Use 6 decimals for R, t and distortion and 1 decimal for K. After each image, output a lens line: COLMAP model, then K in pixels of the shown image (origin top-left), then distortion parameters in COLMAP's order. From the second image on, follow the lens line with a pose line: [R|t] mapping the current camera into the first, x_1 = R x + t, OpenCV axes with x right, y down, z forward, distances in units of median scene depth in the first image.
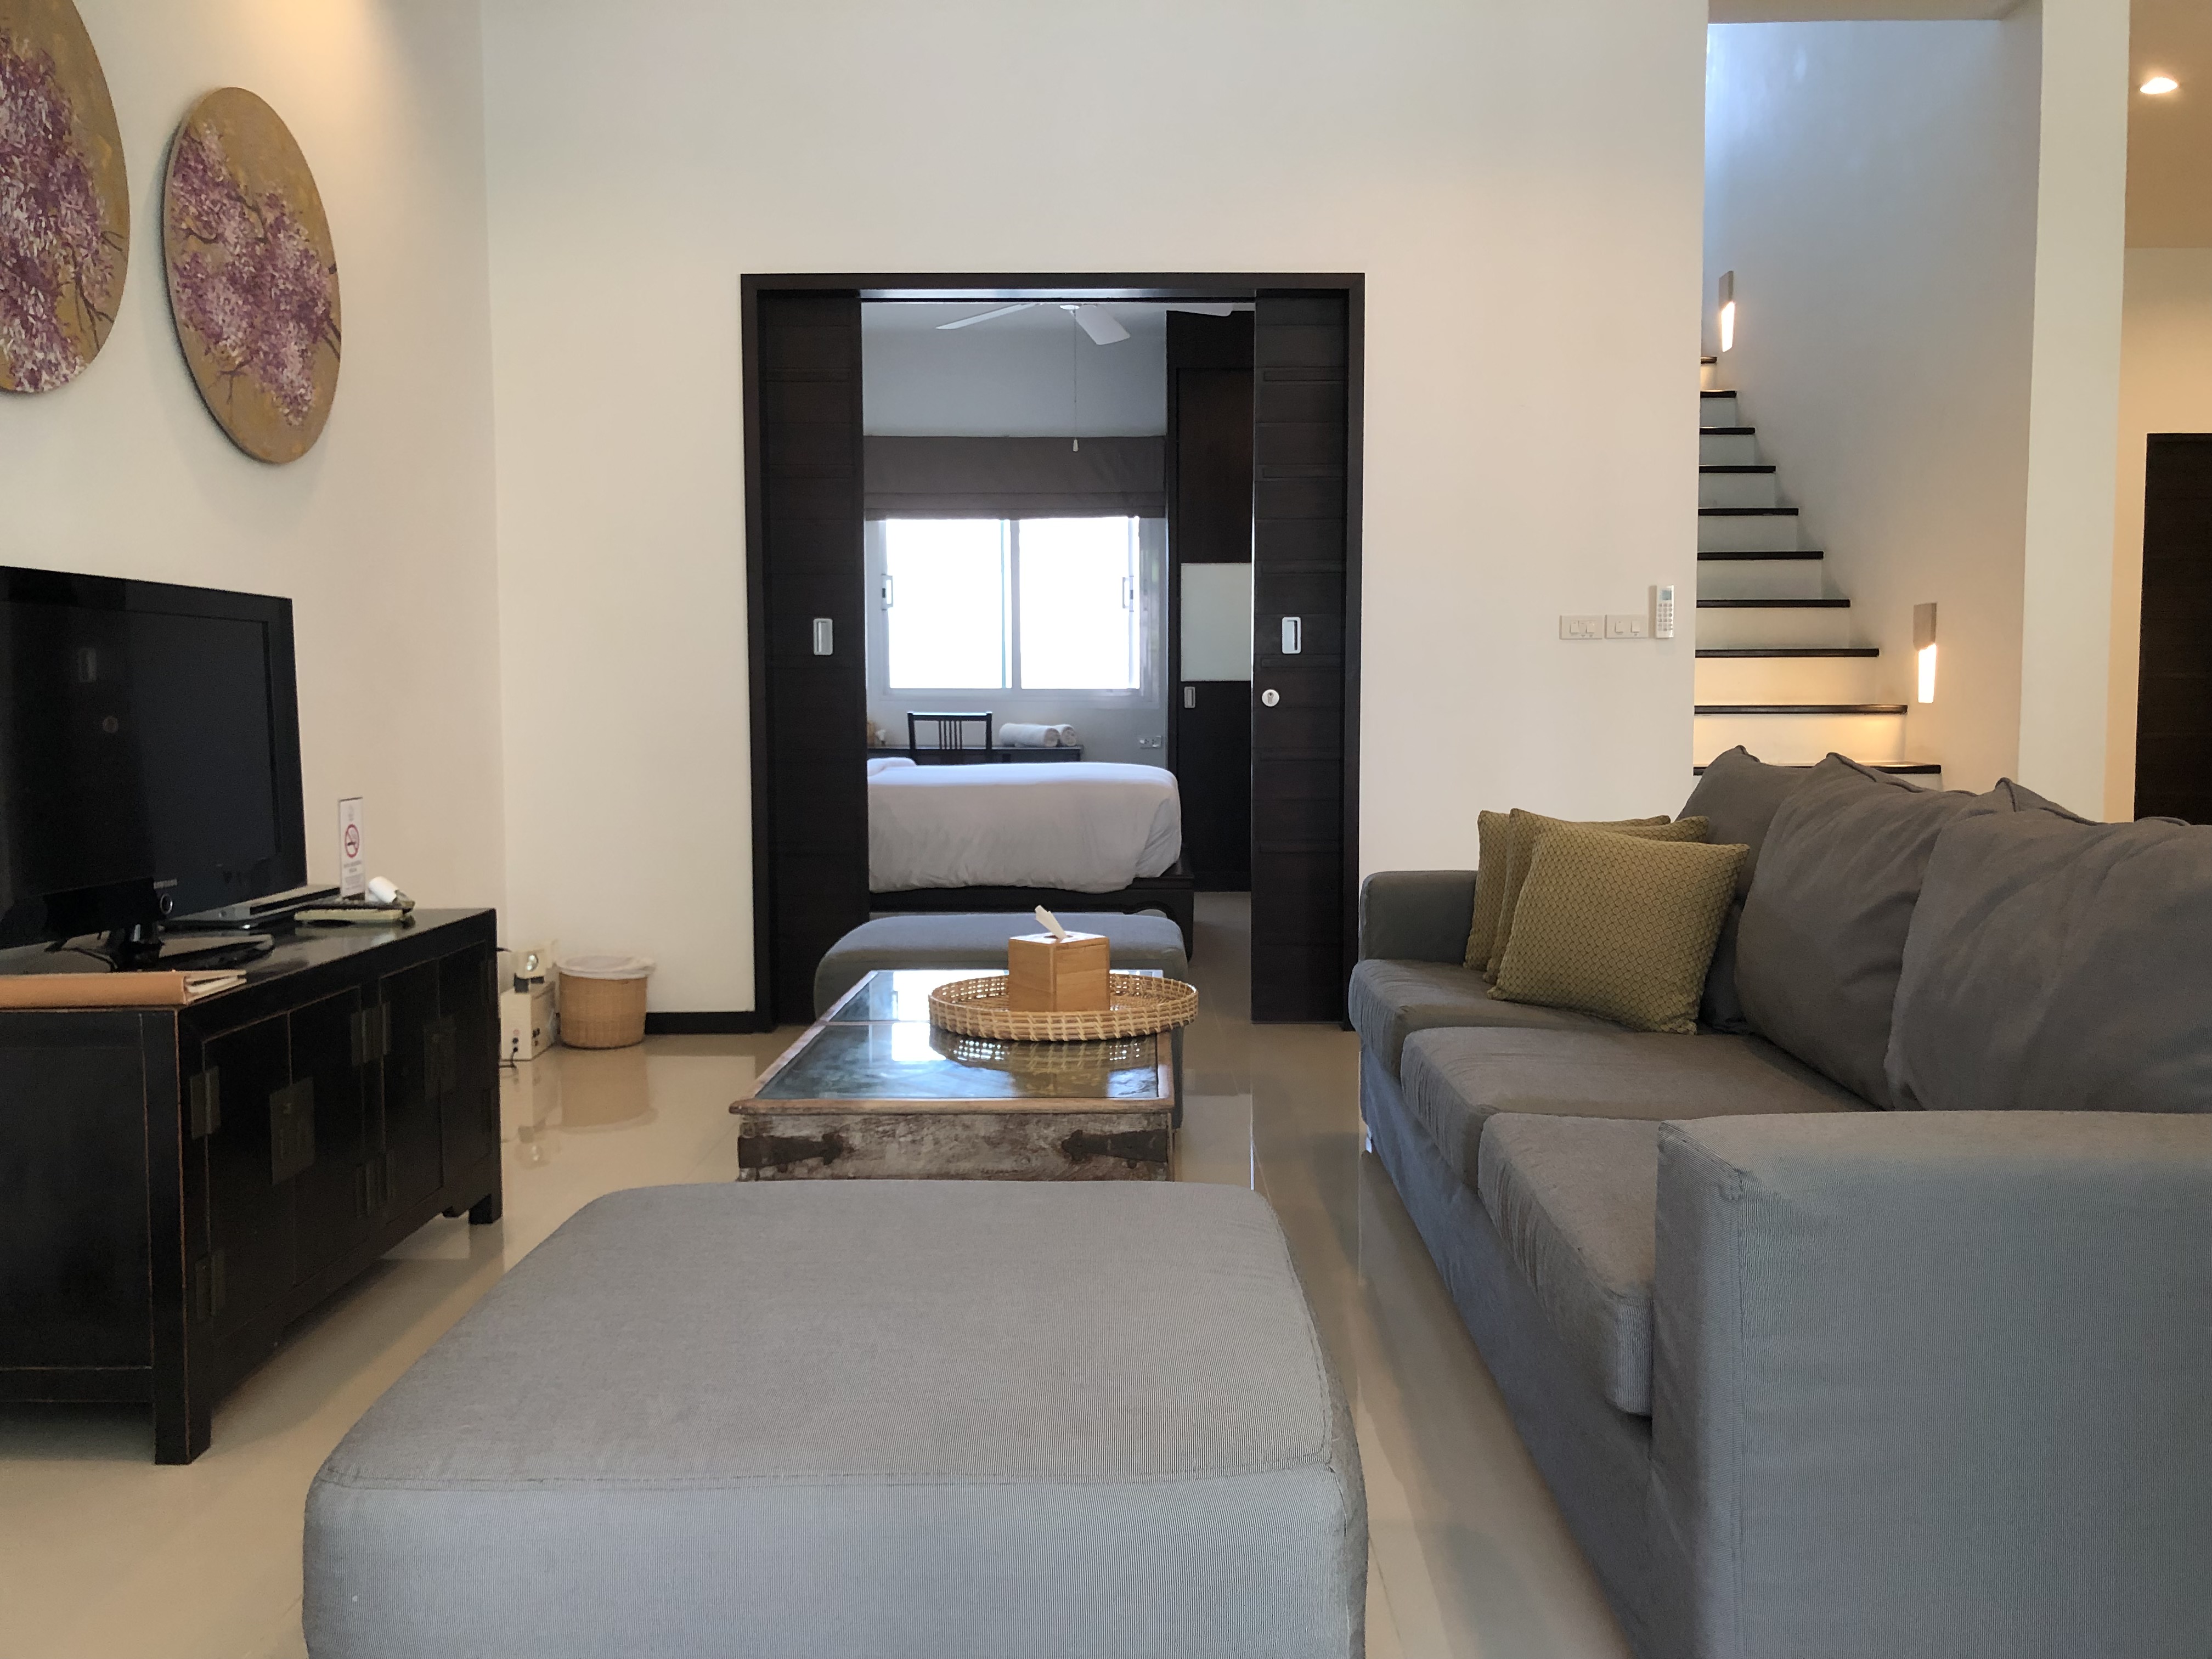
lens RADIAL K [[1830.6, 0, 1112.0], [0, 1830.6, 827.0], [0, 0, 1]] dist [0.047067, -0.050000]
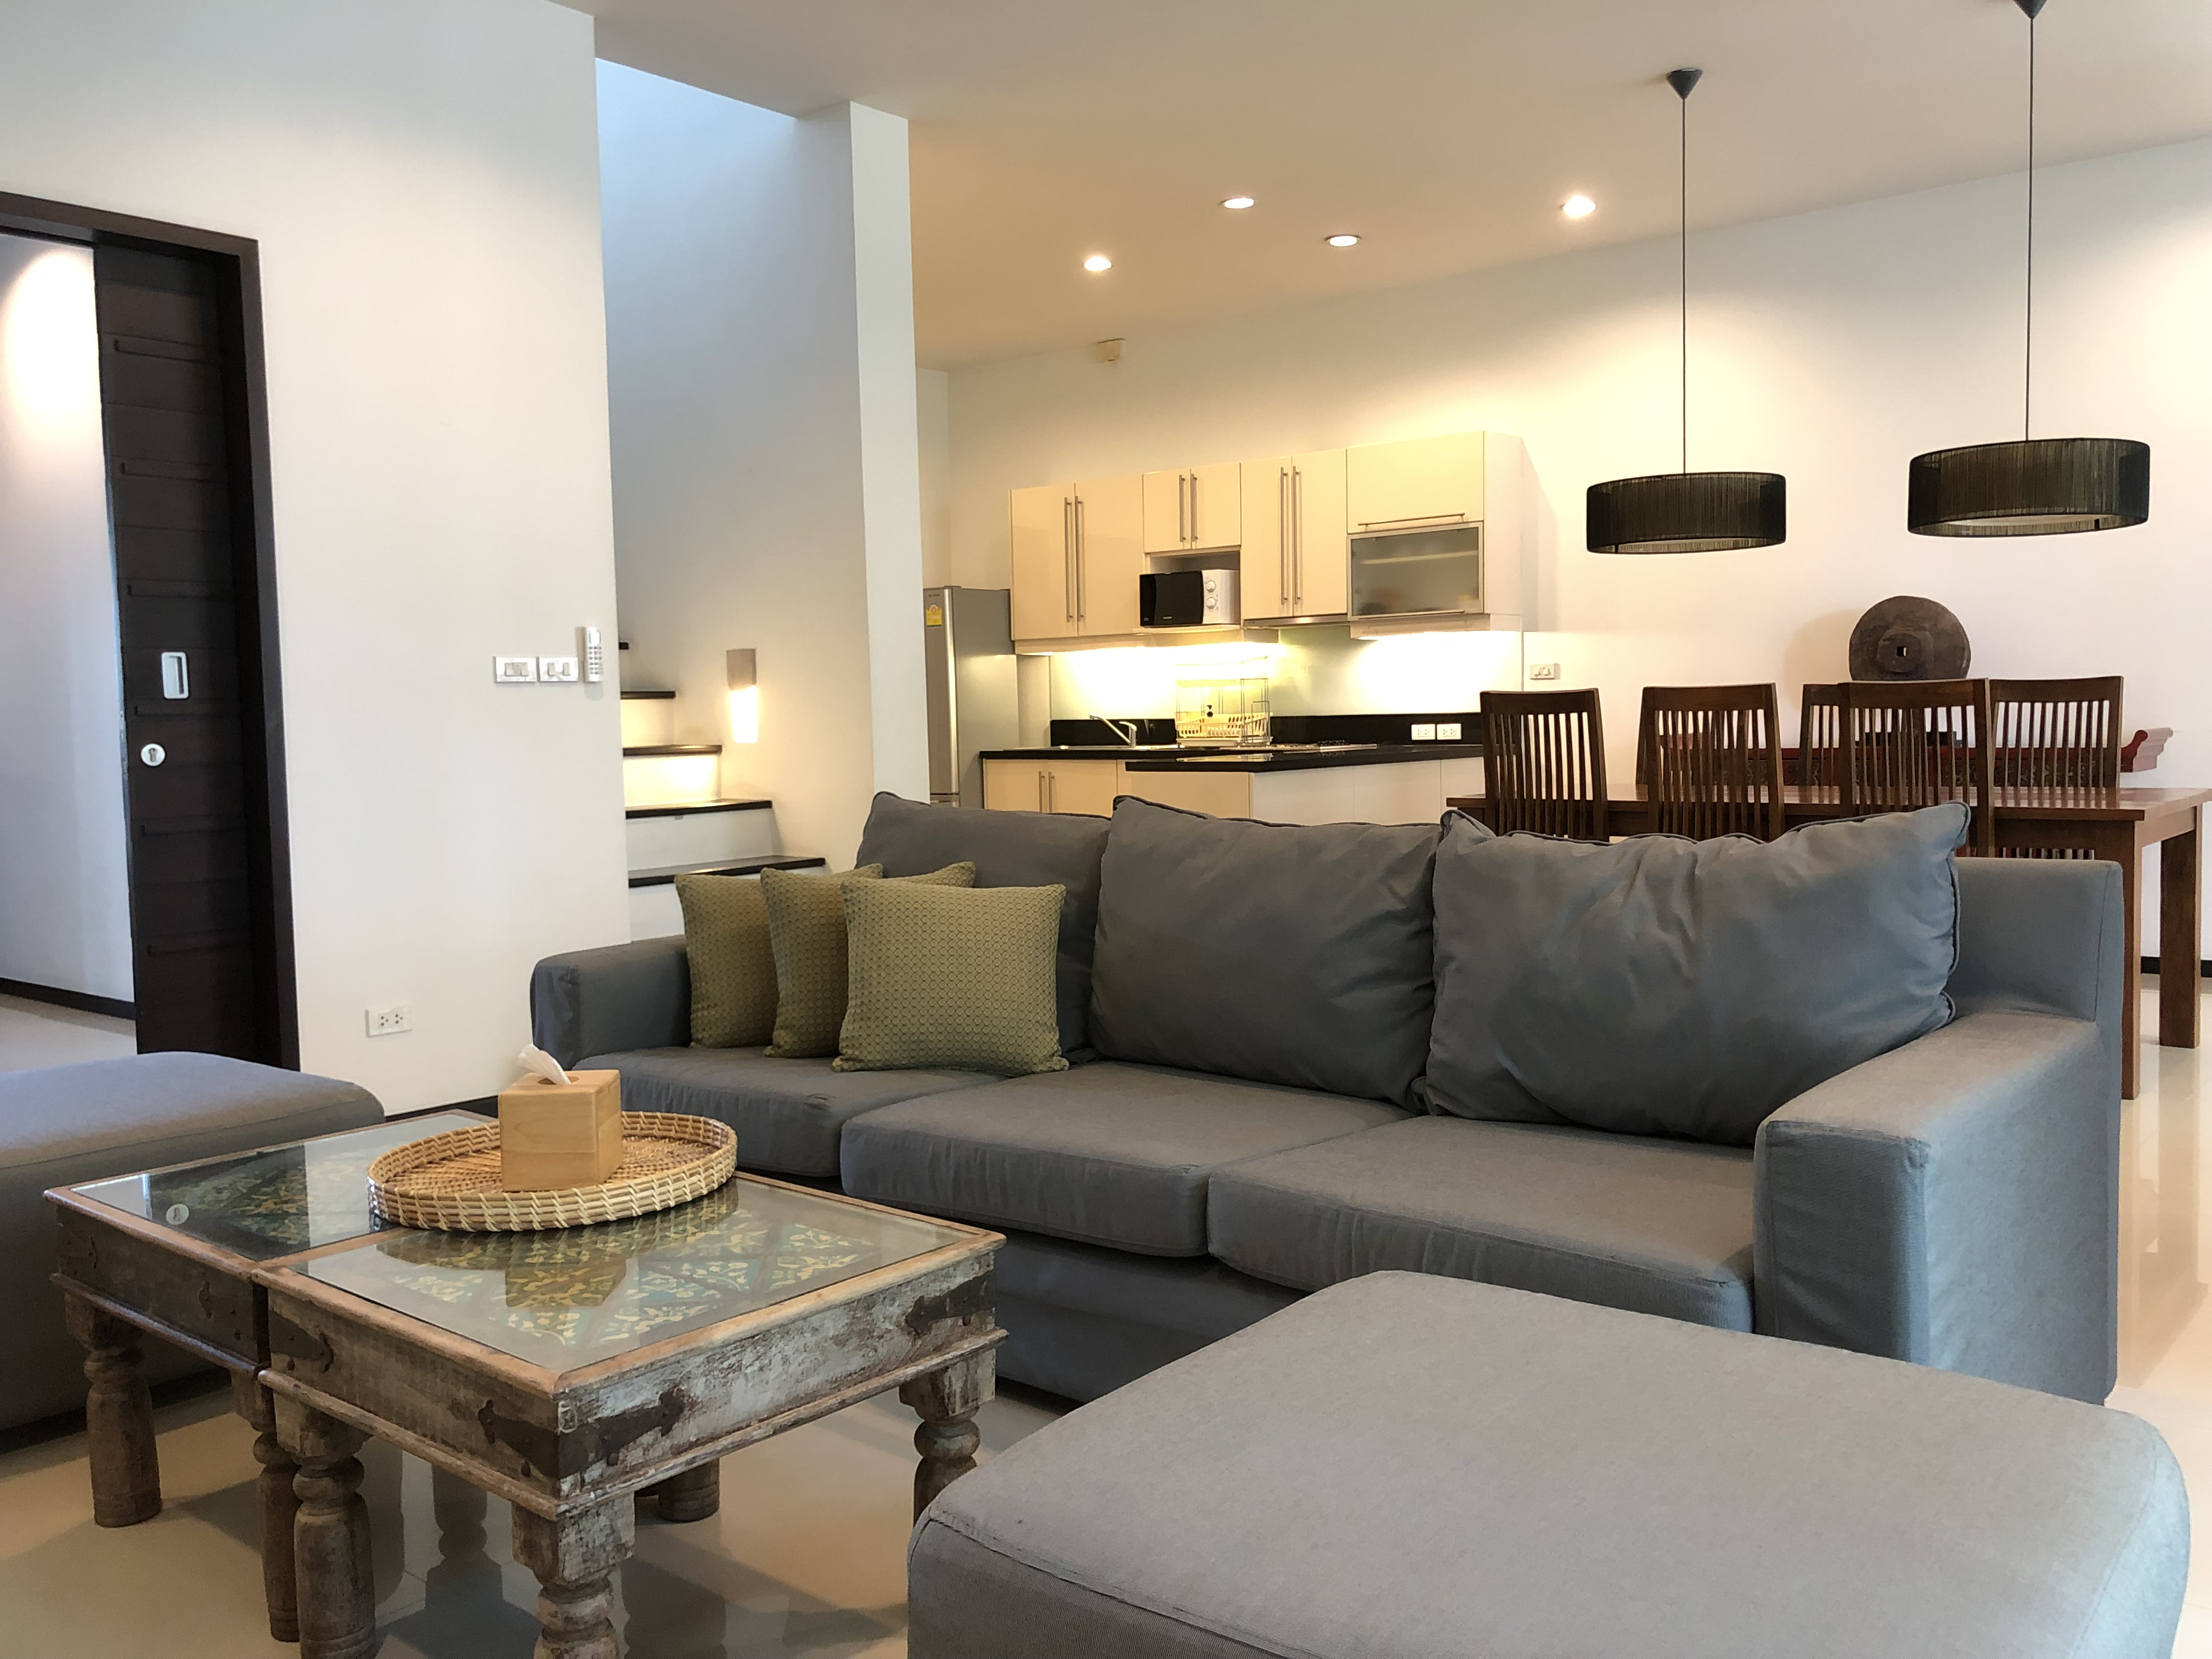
lens RADIAL K [[1830.6, 0, 1109.5], [0, 1830.6, 825.5], [0, 0, 1]] dist [0.047067, -0.050000]
pose [[0.639482, -0.059970, 0.766463, -0.453672], [0.072737, 0.997200, 0.017336, -0.041972], [-0.765357, 0.044664, 0.642054, 0.306790]]
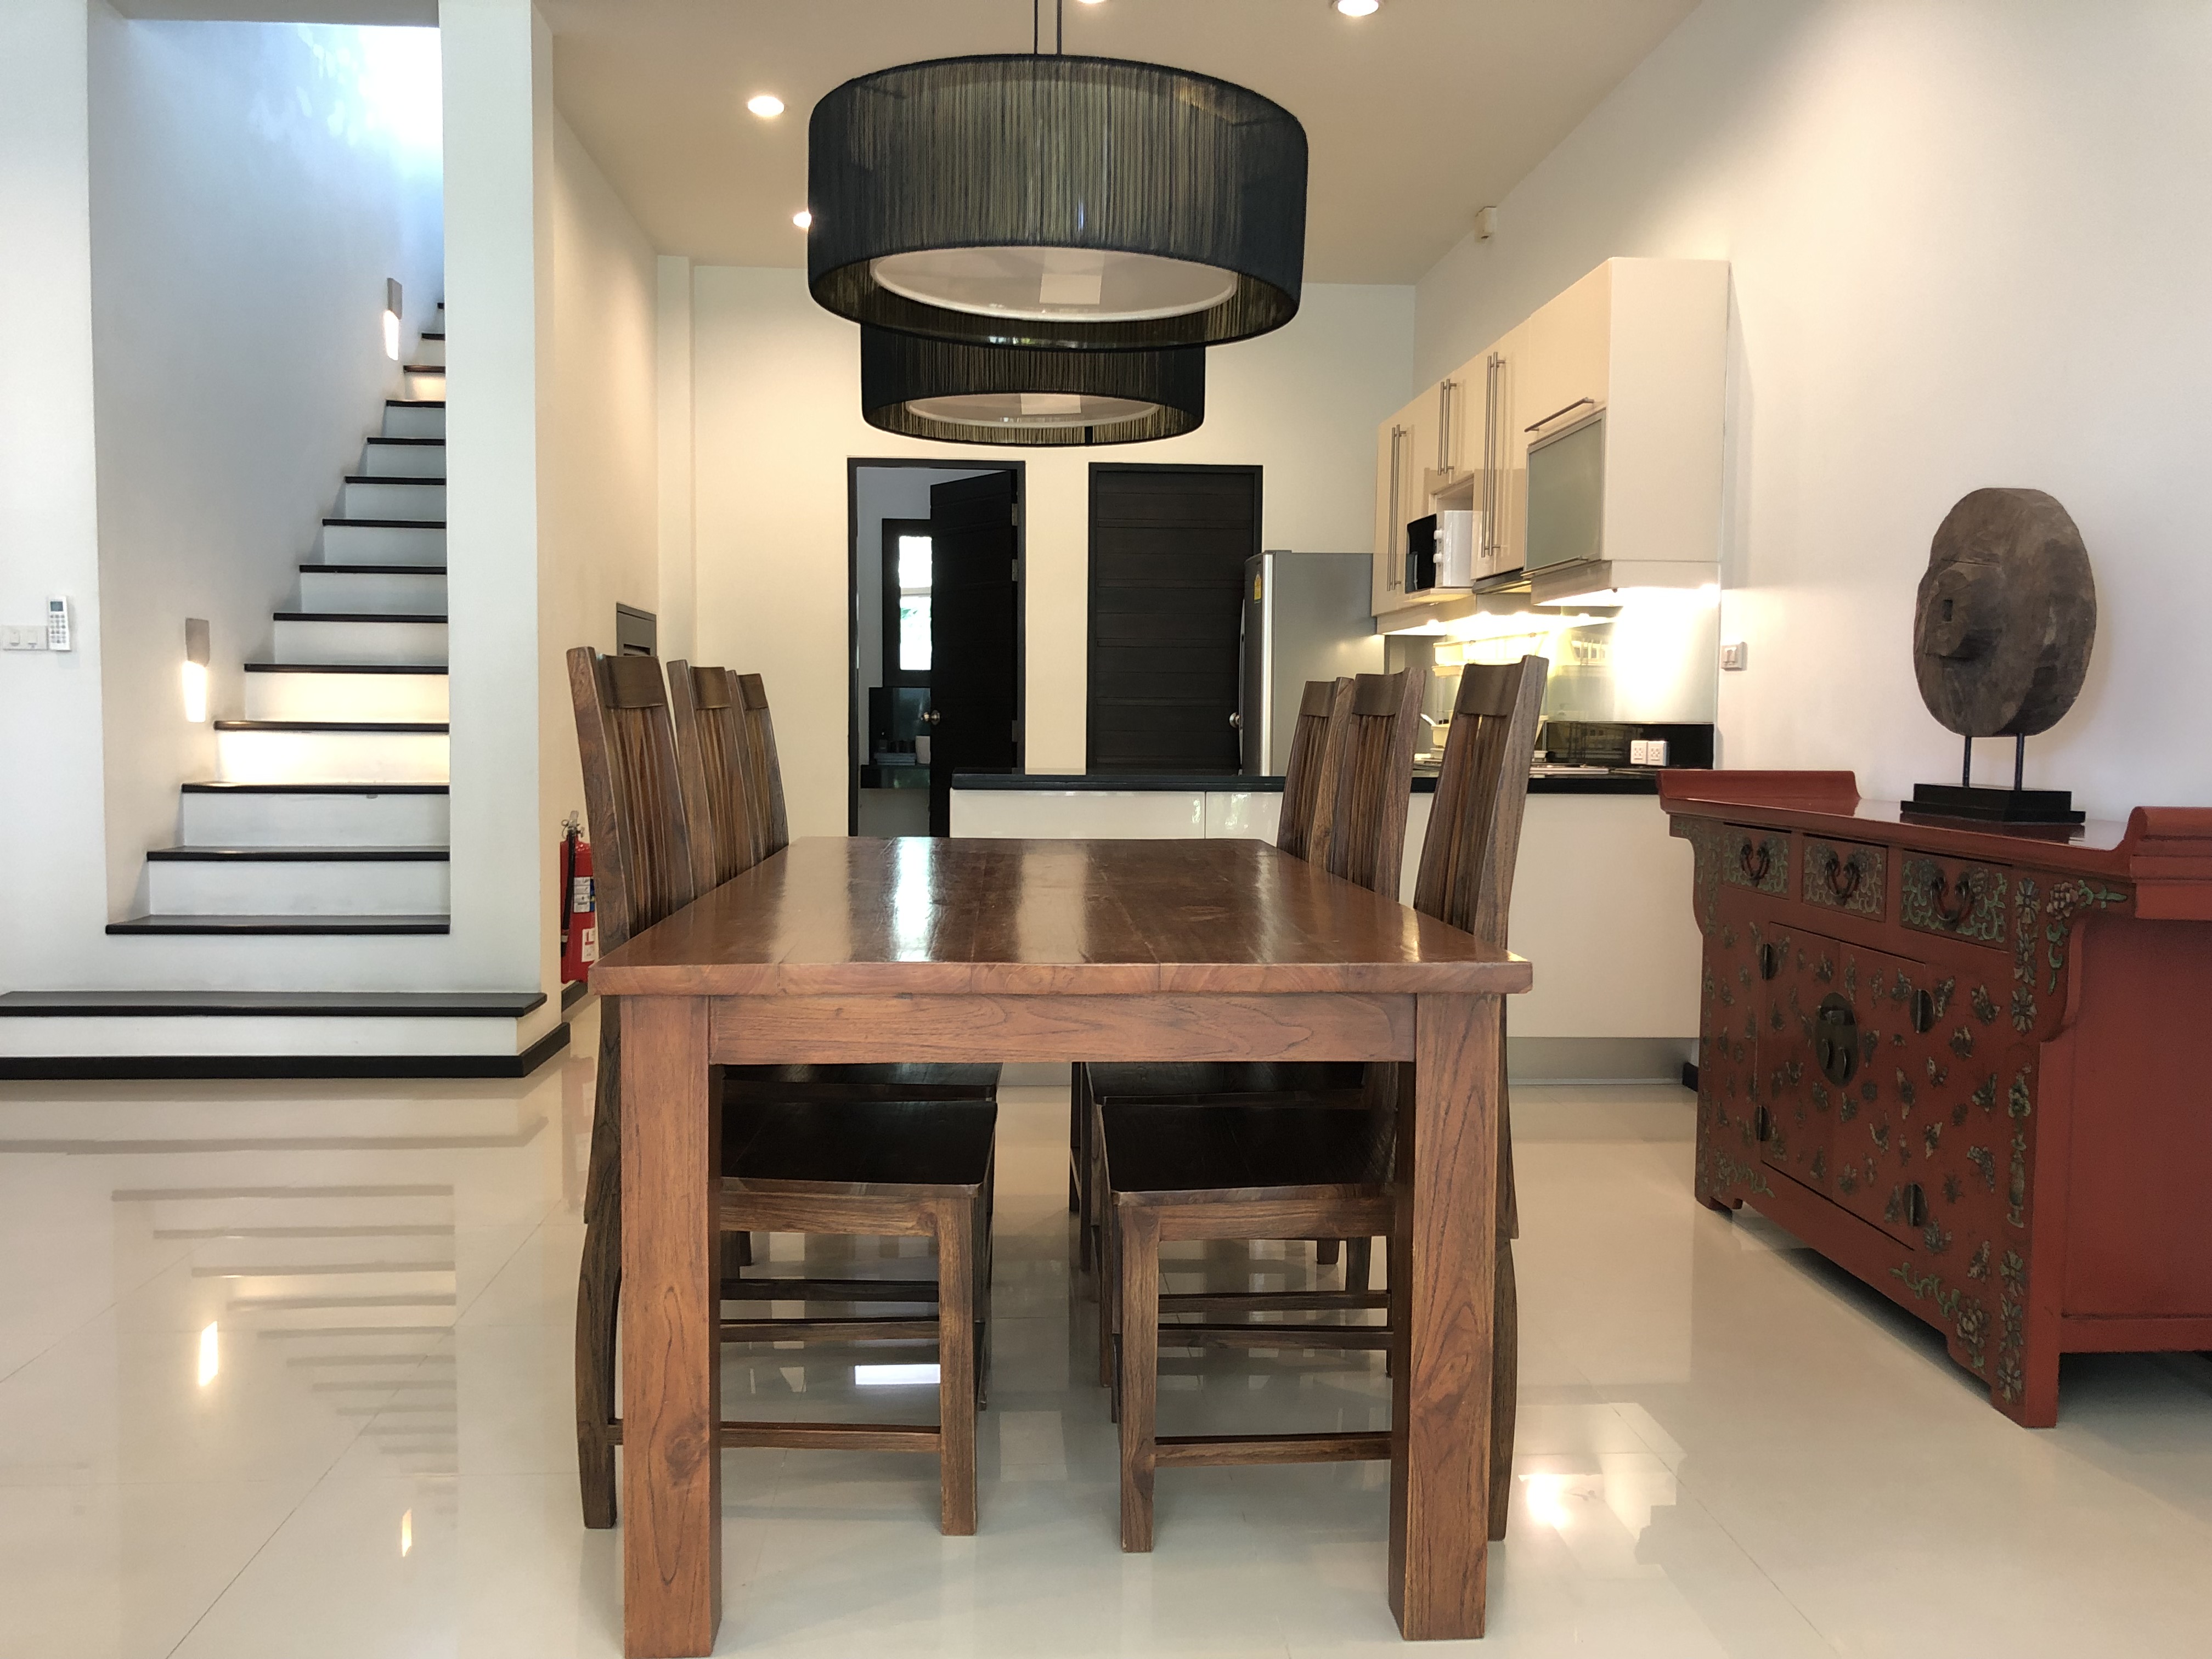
lens RADIAL K [[1830.6, 0, 1100.8], [0, 1830.6, 838.2], [0, 0, 1]] dist [0.047067, -0.050000]
pose [[0.998251, 0.007350, 0.058668, 1.338117], [-0.007217, 0.999971, -0.002475, -0.009956], [-0.058684, 0.002047, 0.998275, -0.003476]]
